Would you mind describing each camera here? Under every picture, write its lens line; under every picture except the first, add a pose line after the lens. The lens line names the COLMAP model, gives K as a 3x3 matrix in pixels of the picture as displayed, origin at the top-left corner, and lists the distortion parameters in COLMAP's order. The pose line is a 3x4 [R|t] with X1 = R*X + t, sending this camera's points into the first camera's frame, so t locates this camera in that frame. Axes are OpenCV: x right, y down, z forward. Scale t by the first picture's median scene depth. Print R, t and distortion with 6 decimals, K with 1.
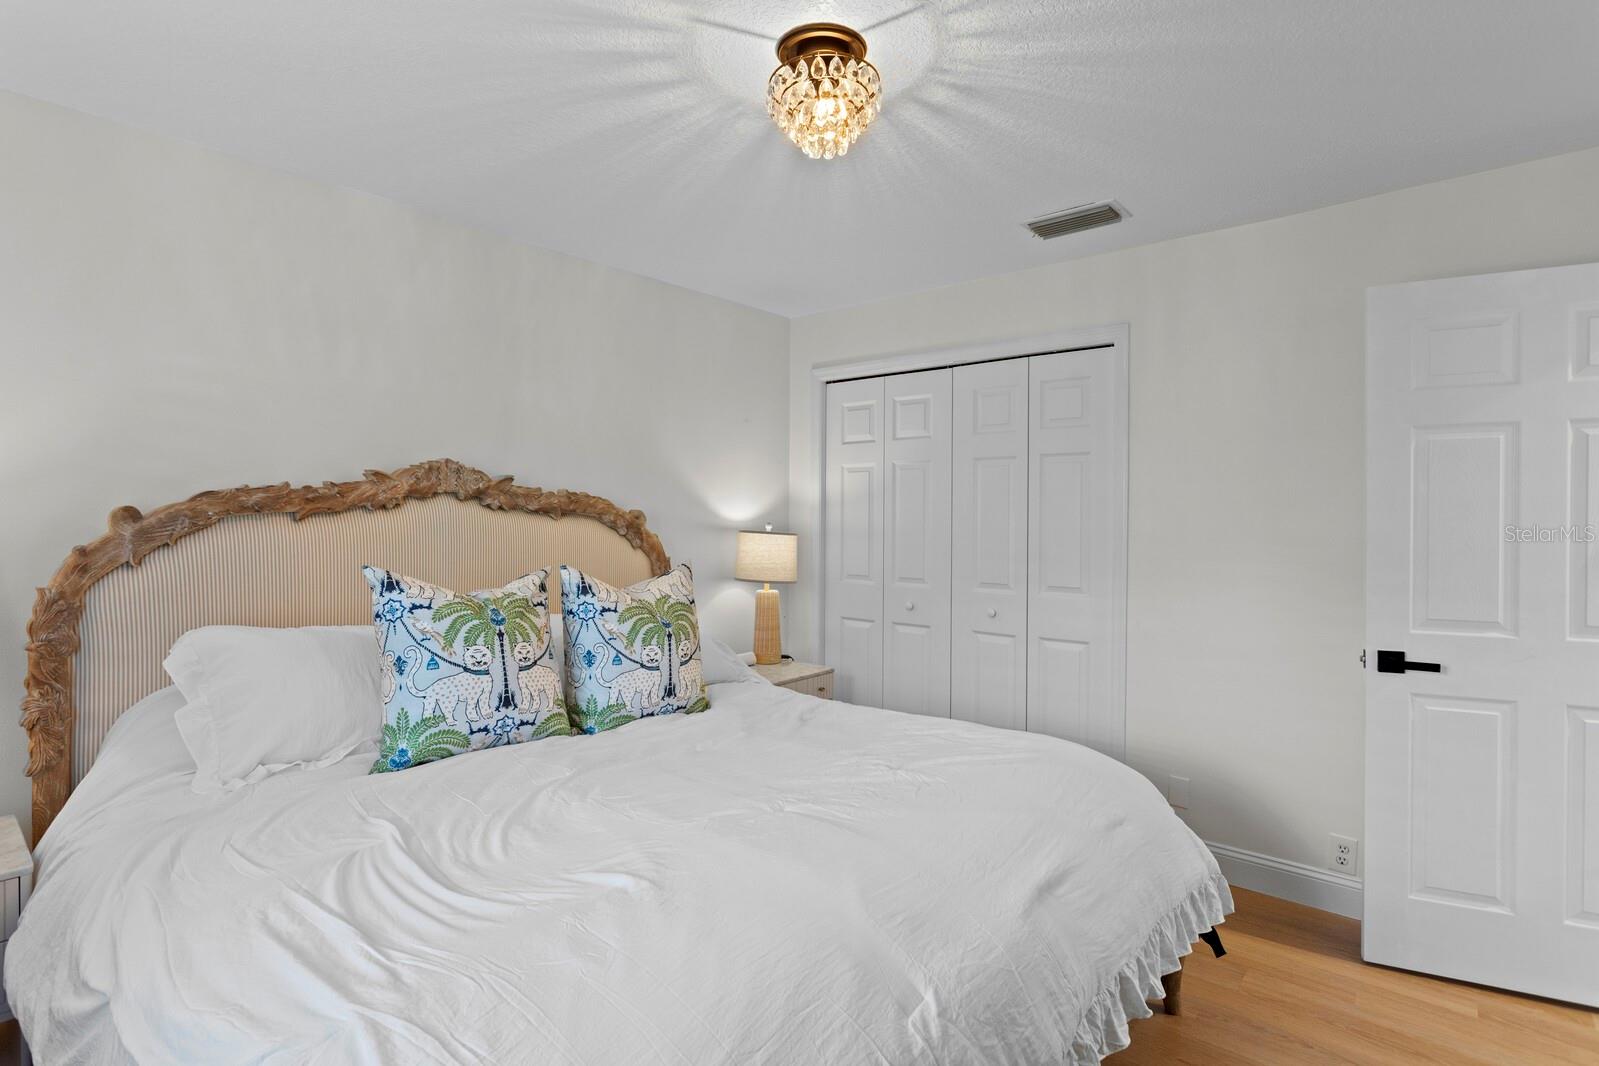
lens RADIAL K [[810.7, 0, 801.9], [0, 810.7, 522.2], [0, 0, 1]] dist [-0.017788, 0.011161]
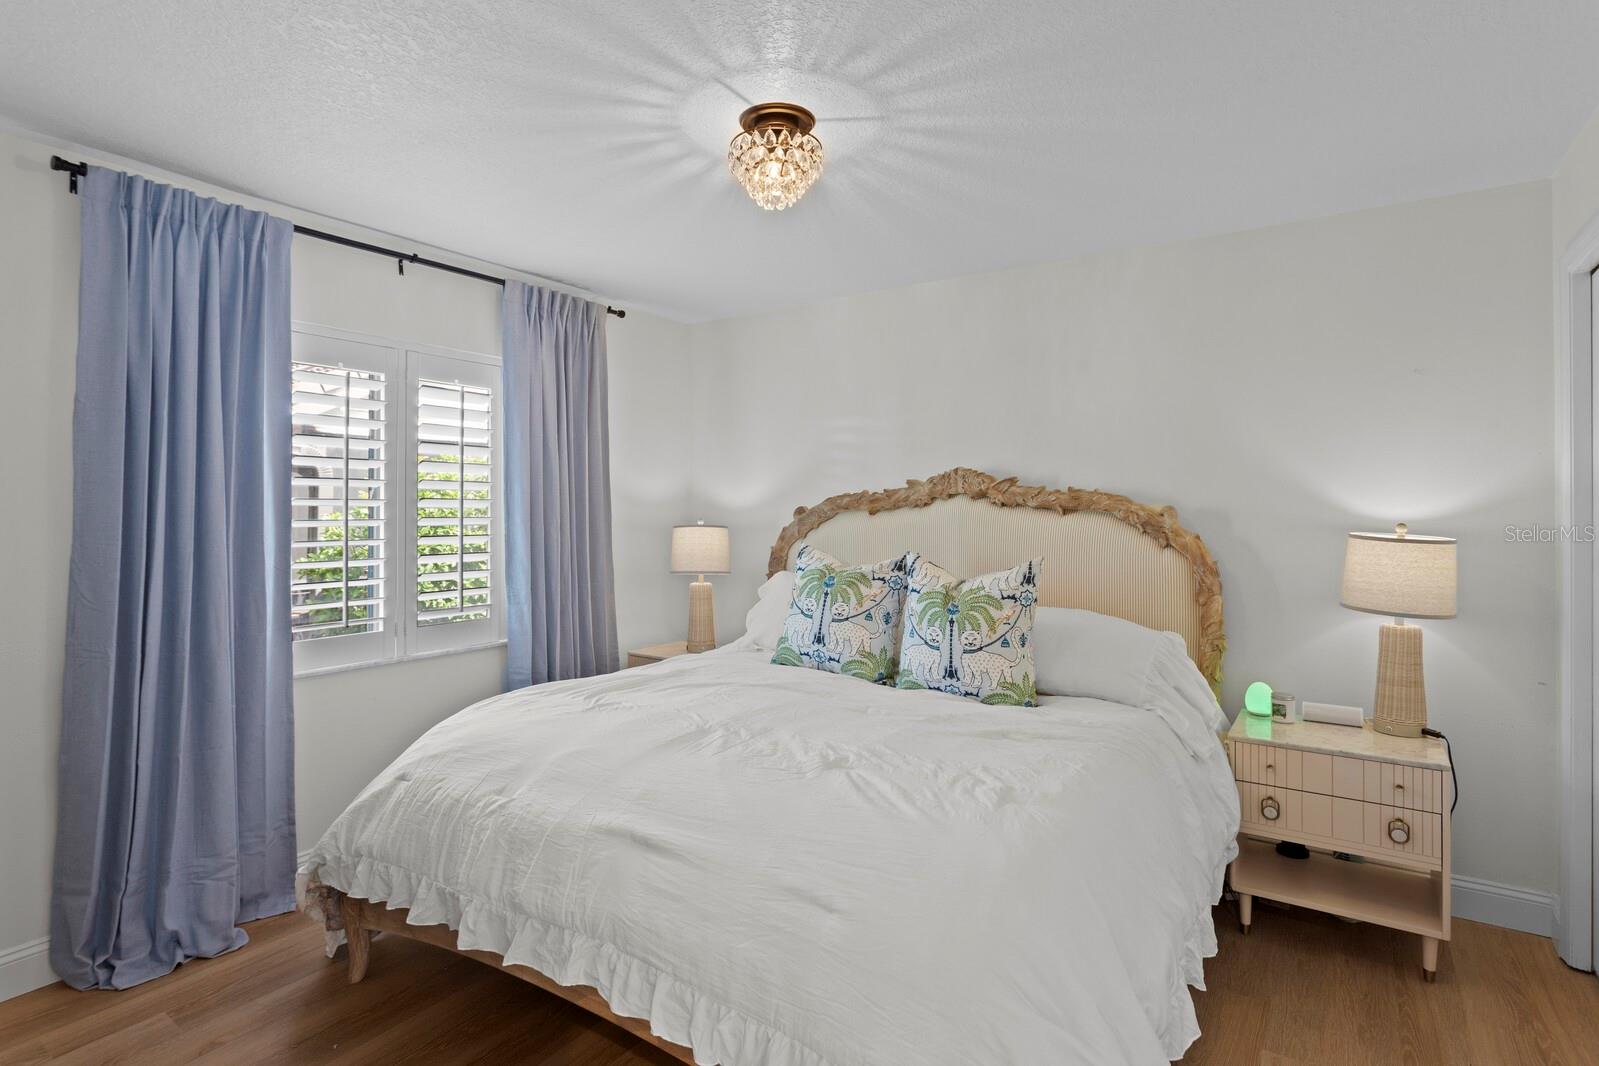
lens RADIAL K [[834.9, 0, 805.0], [0, 834.9, 503.4], [0, 0, 1]] dist [-0.000643, -0.000021]
pose [[0.068357, -0.009552, -0.997615, 0.975886], [-0.007391, 0.999922, -0.010080, -0.006832], [0.997634, 0.008062, 0.068282, 0.749785]]
